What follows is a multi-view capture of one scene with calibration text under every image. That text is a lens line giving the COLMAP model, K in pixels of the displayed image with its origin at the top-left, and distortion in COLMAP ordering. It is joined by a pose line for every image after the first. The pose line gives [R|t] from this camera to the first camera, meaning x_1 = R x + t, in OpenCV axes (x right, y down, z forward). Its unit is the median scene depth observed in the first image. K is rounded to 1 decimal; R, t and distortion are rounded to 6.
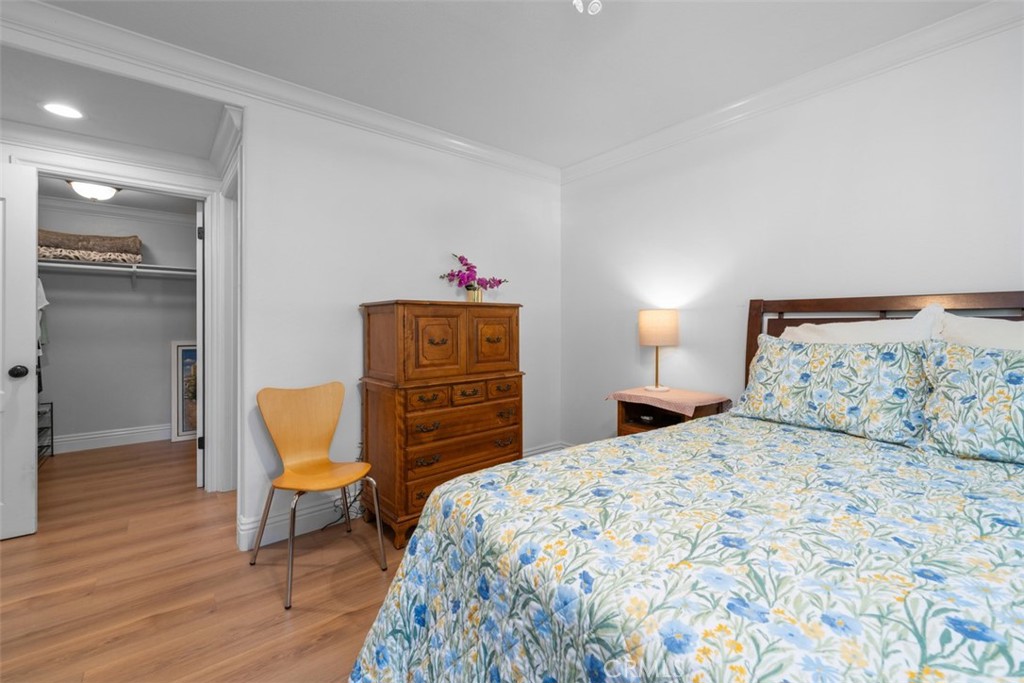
lens RADIAL K [[436.5, 0, 514.9], [0, 436.5, 323.0], [0, 0, 1]] dist [-0.006759, -0.000933]
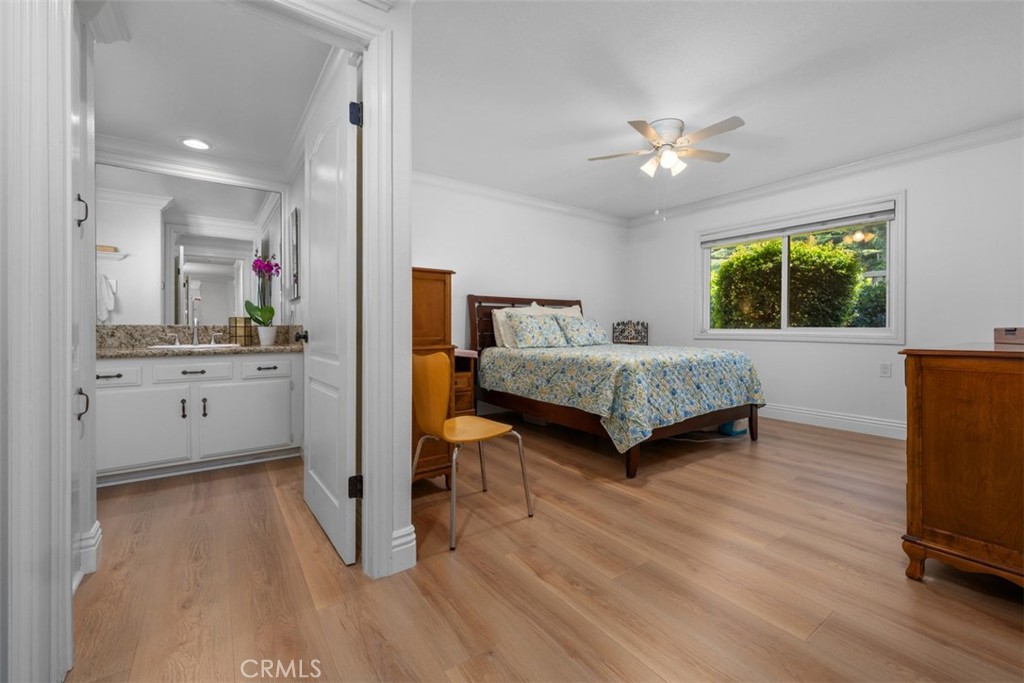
lens RADIAL K [[436.5, 0, 510.5], [0, 436.5, 328.1], [0, 0, 1]] dist [-0.006759, -0.000933]
pose [[0.069996, 0.004257, 0.997538, -1.773506], [0.000472, 0.999991, -0.004301, 0.134058], [-0.997547, 0.000772, 0.069994, 0.979965]]
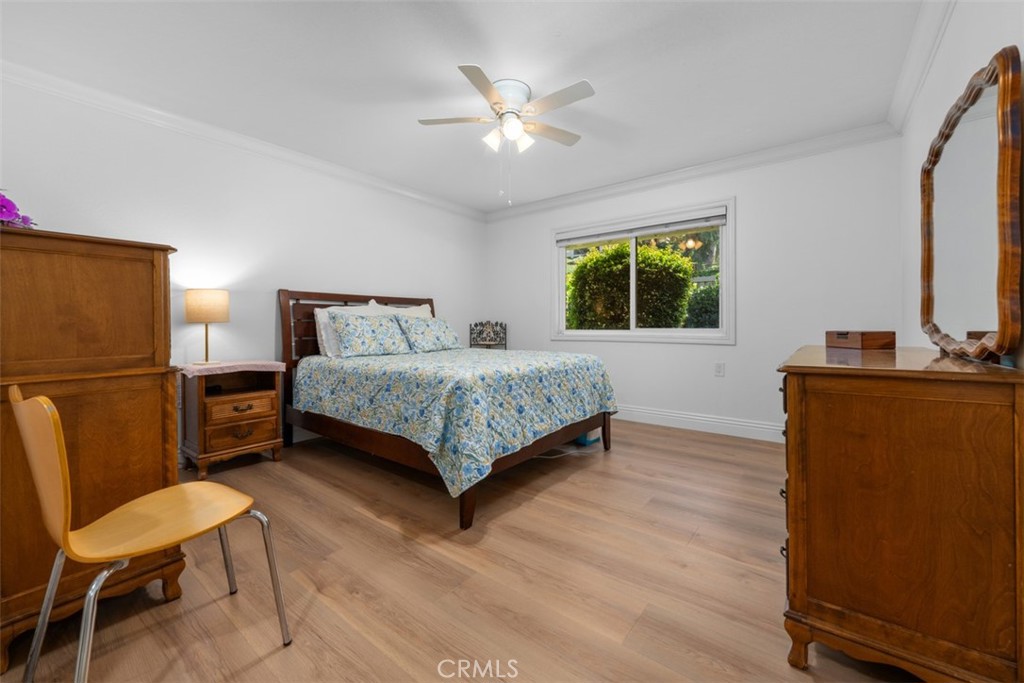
lens RADIAL K [[412.2, 0, 524.7], [0, 412.2, 325.9], [0, 0, 1]] dist [-0.016533, -0.000688]
pose [[-0.244096, 0.005611, 0.969735, -1.328006], [0.008793, 0.999955, -0.003573, 0.109728], [-0.969711, 0.007655, -0.244134, 0.774530]]
